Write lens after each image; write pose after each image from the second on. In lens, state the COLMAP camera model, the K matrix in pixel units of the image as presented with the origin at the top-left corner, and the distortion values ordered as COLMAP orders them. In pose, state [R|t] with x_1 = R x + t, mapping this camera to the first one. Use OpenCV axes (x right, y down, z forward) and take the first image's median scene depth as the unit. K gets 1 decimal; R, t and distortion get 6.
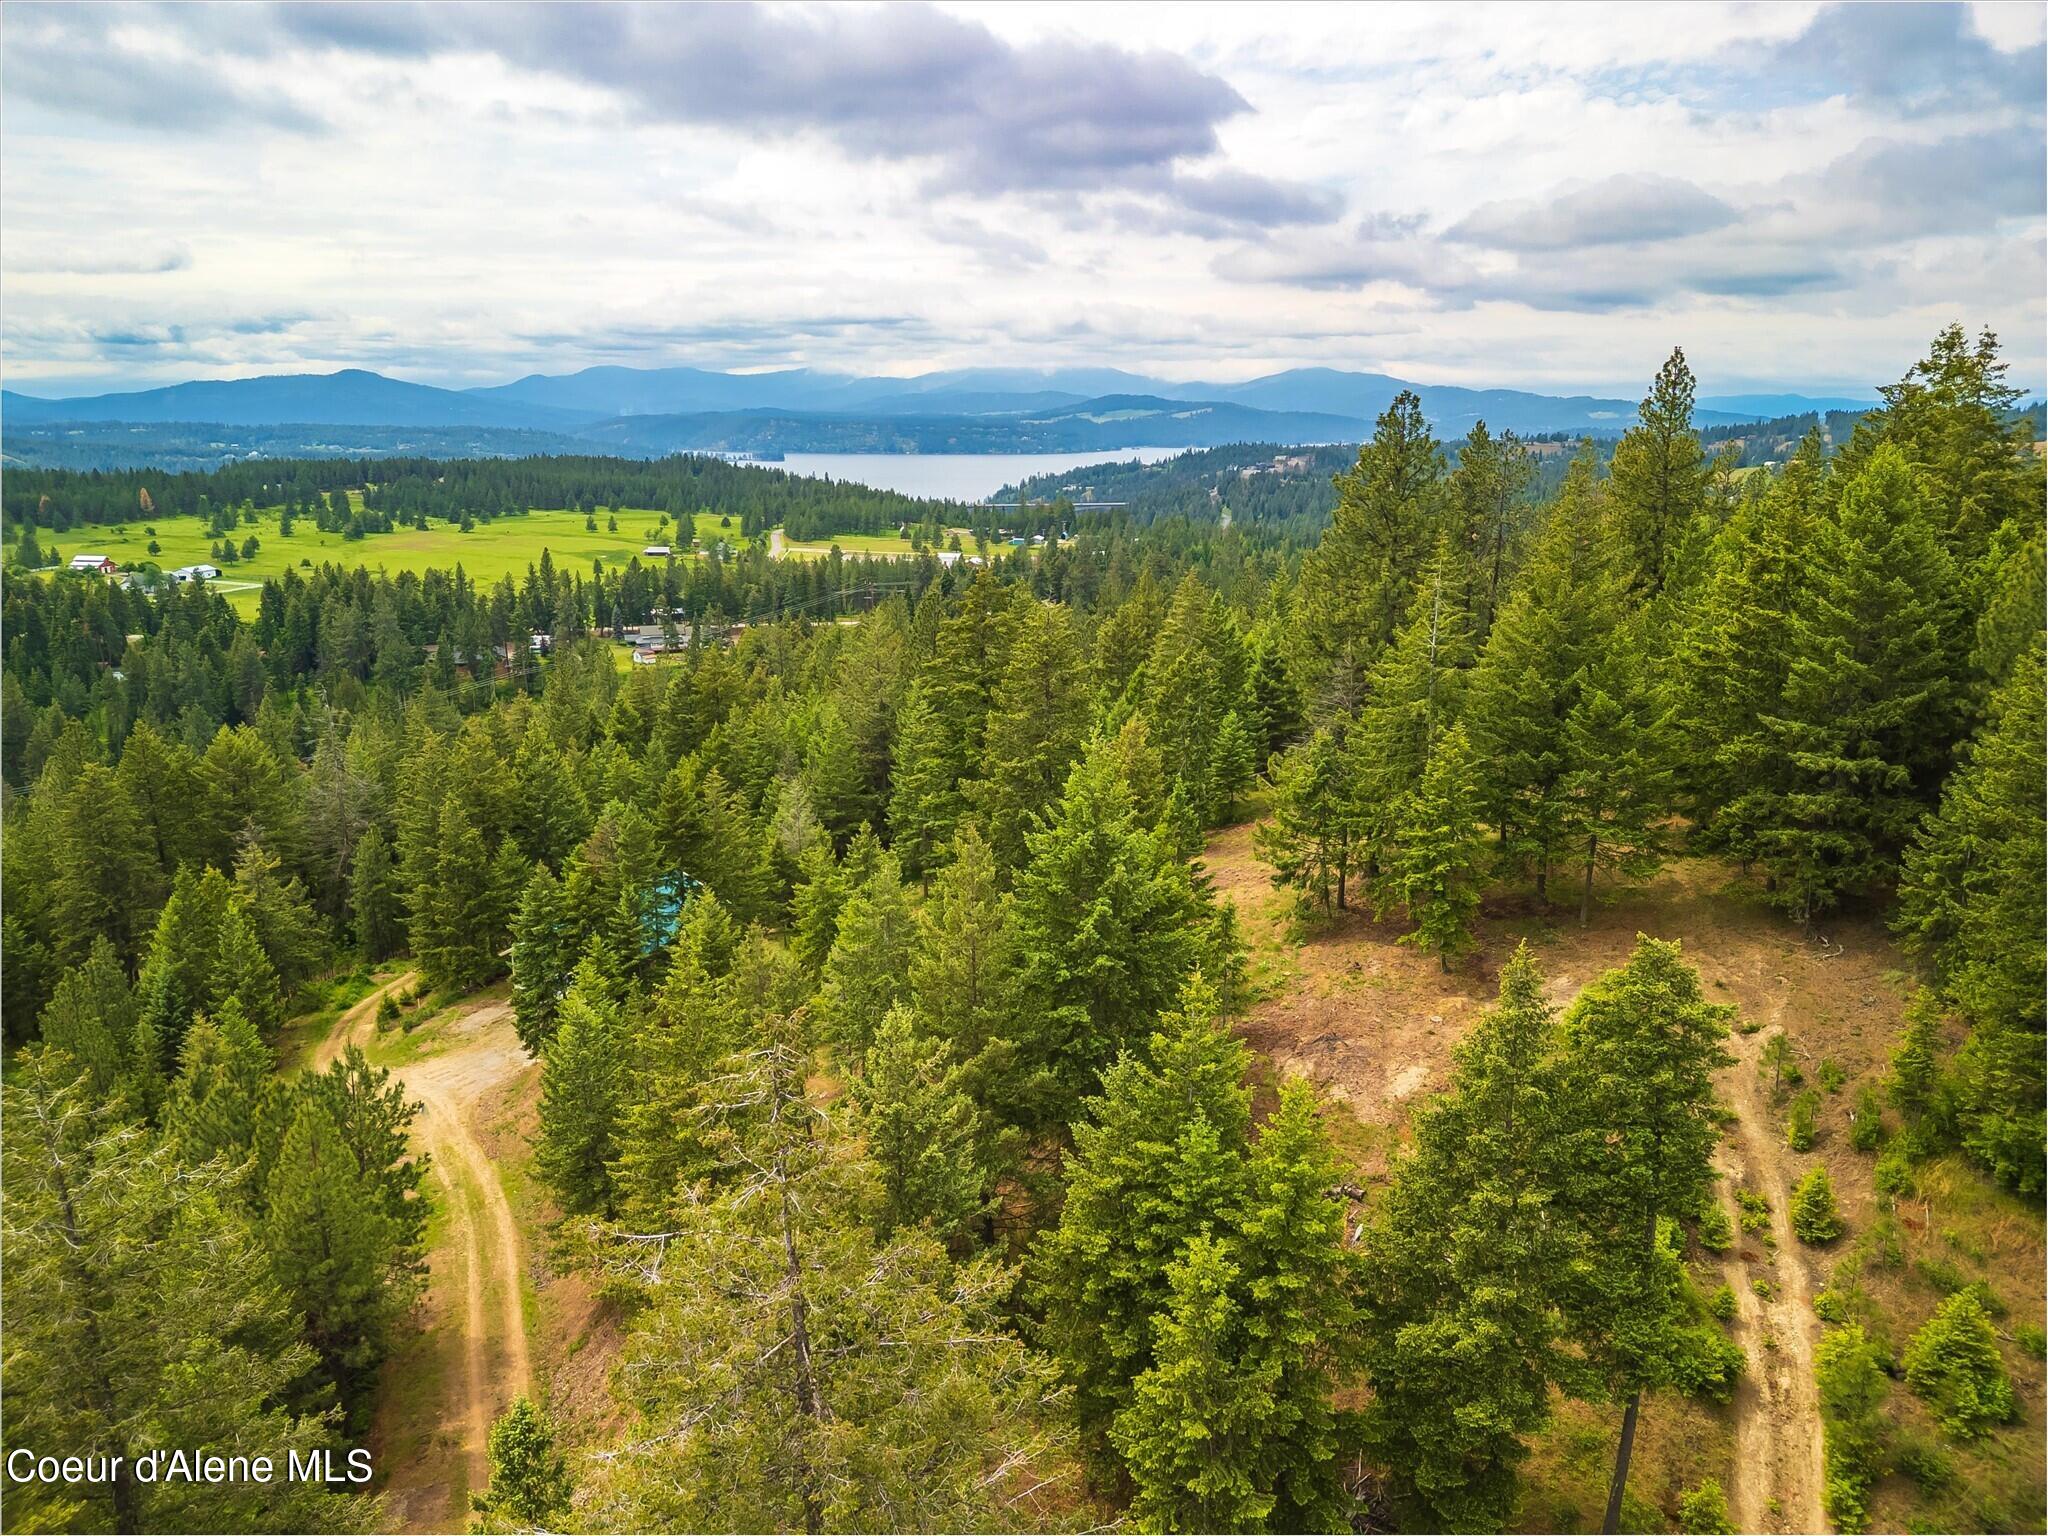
lens RADIAL K [[1407.1, 0, 1028.0], [0, 1407.1, 768.7], [0, 0, 1]] dist [0.085498, -0.077026]
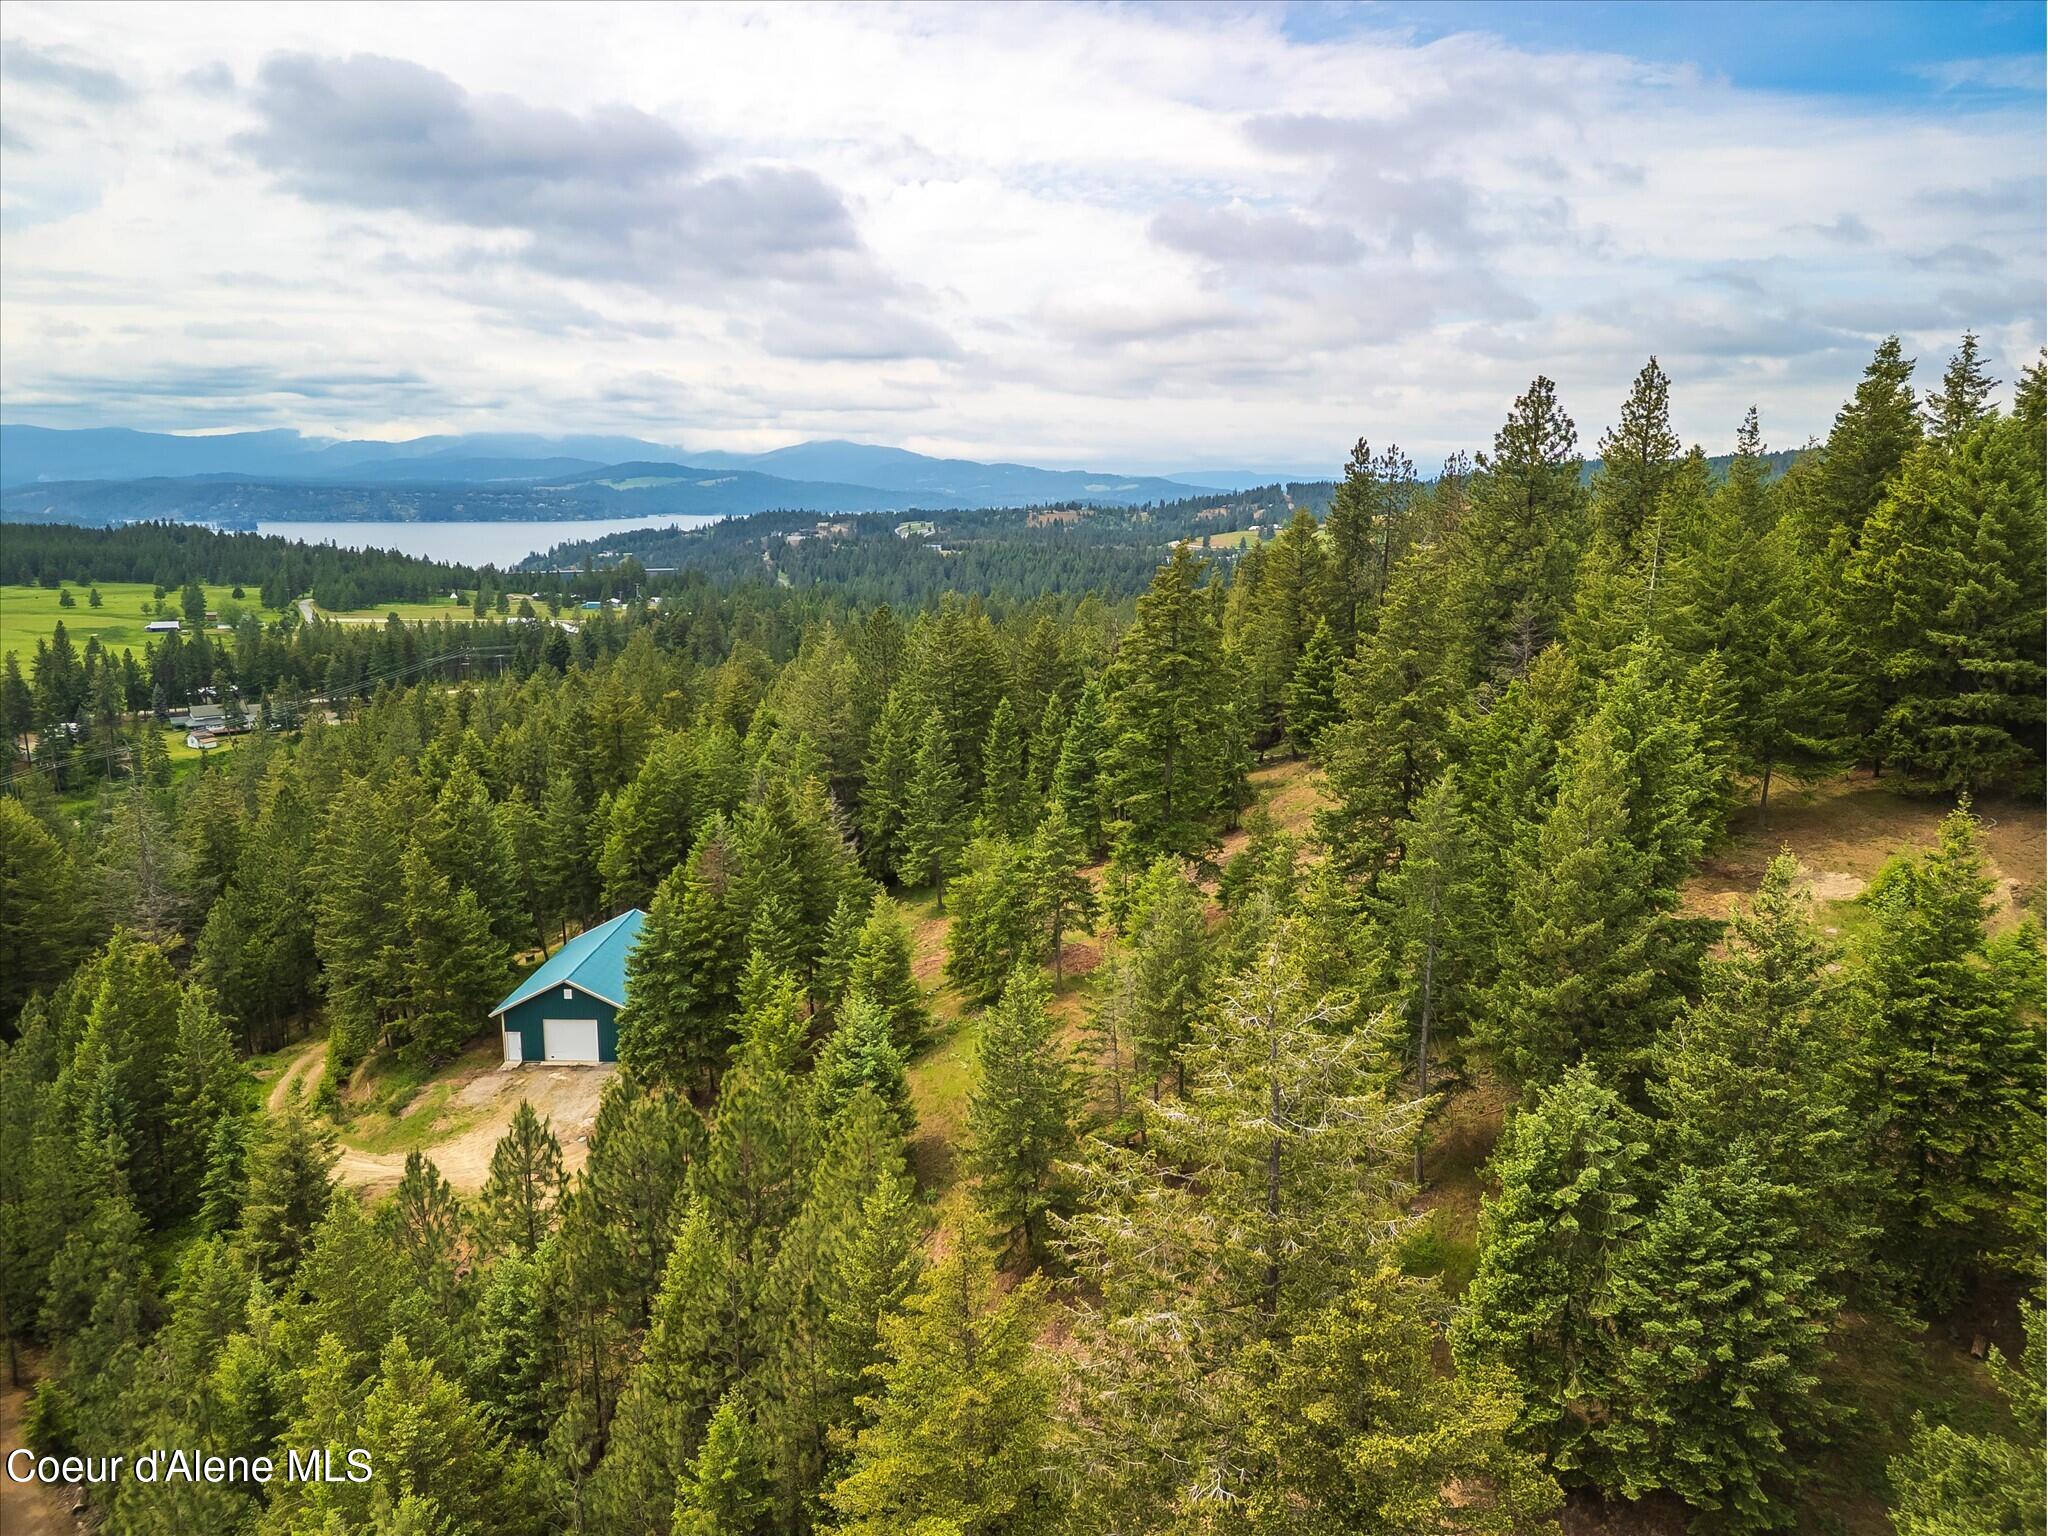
lens RADIAL K [[1407.1, 0, 1015.8], [0, 1407.1, 760.8], [0, 0, 1]] dist [0.085498, -0.077026]
pose [[0.949413, -0.060352, 0.308177, -0.041322], [0.076288, 0.996287, -0.039914, 0.004205], [-0.304624, 0.061405, 0.950491, 0.006094]]
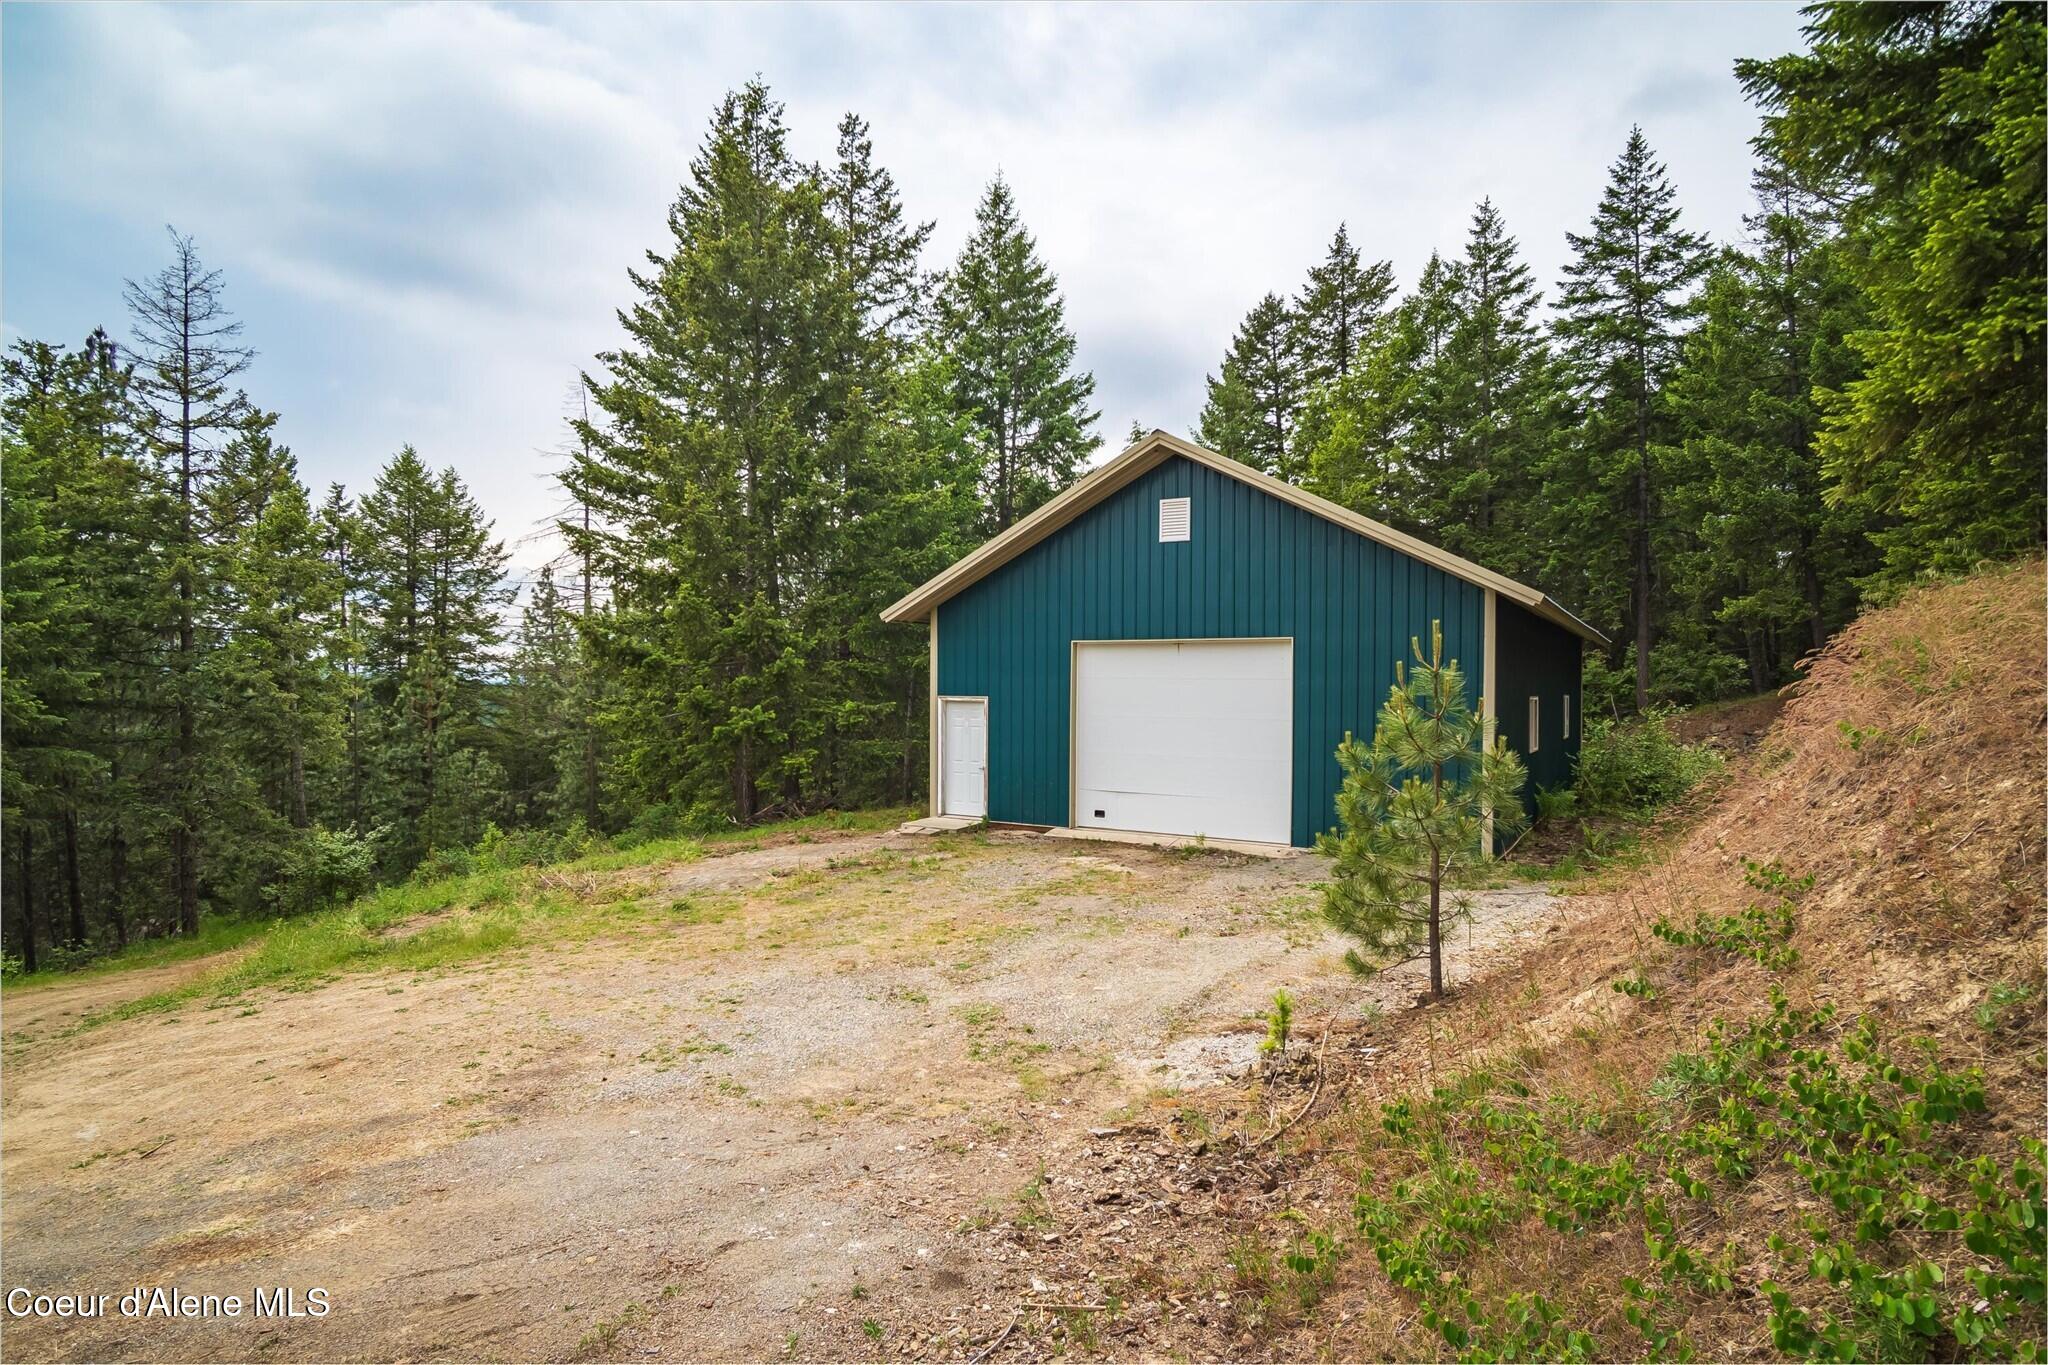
lens RADIAL K [[1082.0, 0, 1023.0], [0, 1082.0, 699.1], [0, 0, 1]] dist [-0.027355, 0.000392]
pose [[0.981661, 0.008031, -0.190466, -0.040361], [-0.052899, 0.971352, -0.231682, 0.023312], [0.183149, 0.237508, 0.953963, 0.107599]]
